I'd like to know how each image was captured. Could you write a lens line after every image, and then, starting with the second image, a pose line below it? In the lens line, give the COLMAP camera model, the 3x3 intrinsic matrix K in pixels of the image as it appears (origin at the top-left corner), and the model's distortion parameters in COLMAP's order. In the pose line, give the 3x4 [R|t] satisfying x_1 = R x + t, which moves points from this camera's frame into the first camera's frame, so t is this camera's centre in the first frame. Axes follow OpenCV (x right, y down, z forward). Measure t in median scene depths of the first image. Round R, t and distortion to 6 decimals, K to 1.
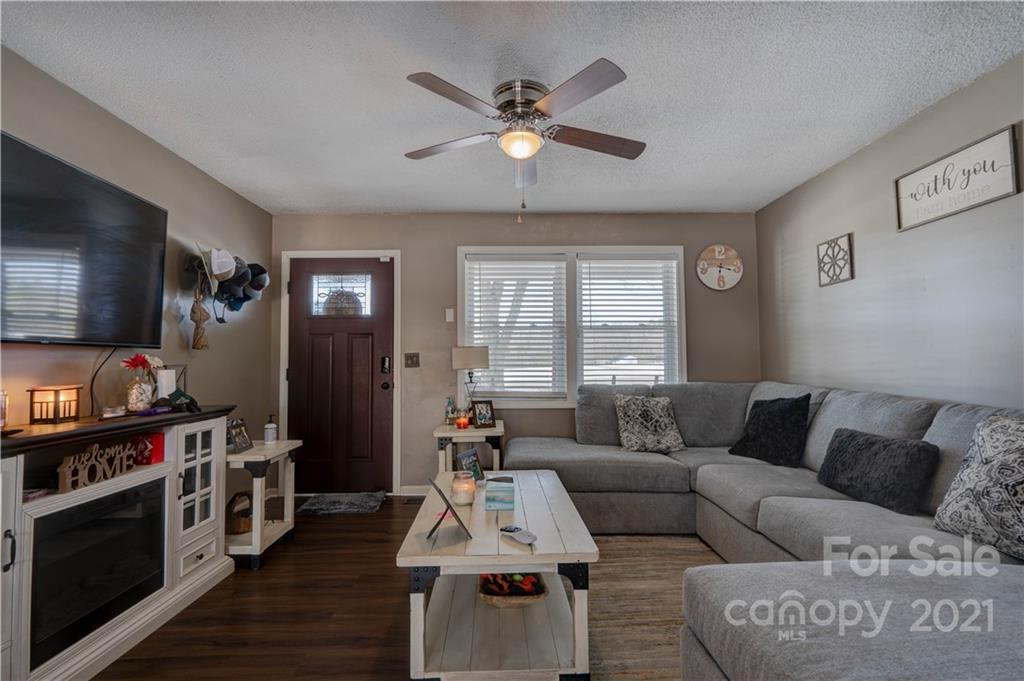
lens RADIAL K [[461.2, 0, 503.1], [0, 461.2, 338.5], [0, 0, 1]] dist [-0.001898, 0.000625]
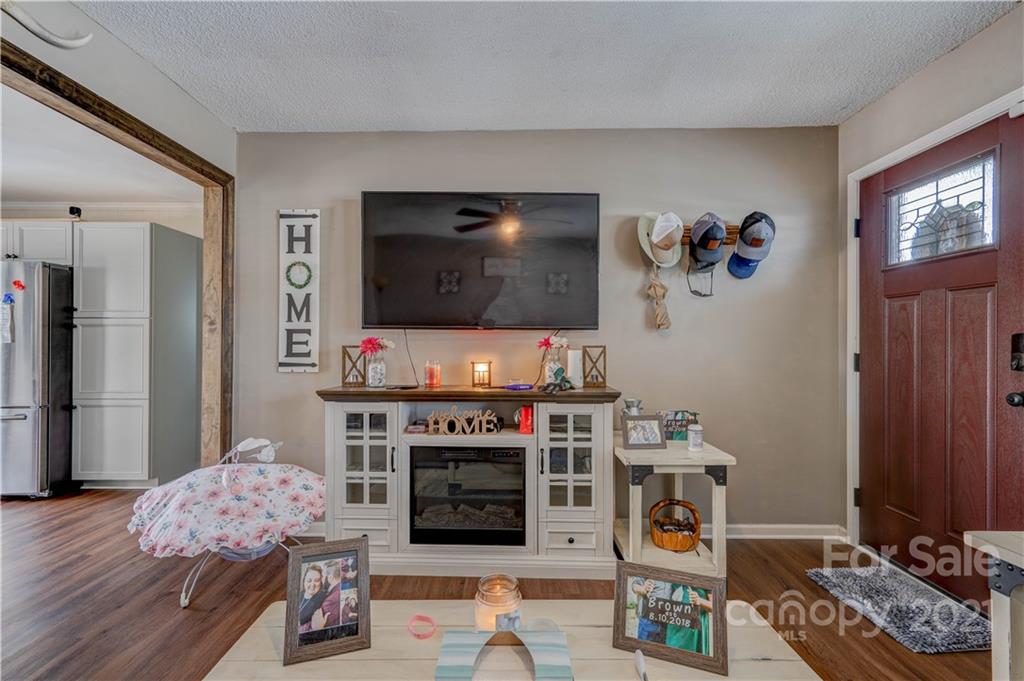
lens RADIAL K [[461.2, 0, 503.1], [0, 461.2, 338.5], [0, 0, 1]] dist [-0.001898, 0.000625]
pose [[-0.006511, 0.001013, -0.999978, 0.324656], [0.049444, 0.998777, 0.000690, 0.035577], [0.998756, -0.049439, -0.006553, 0.884887]]
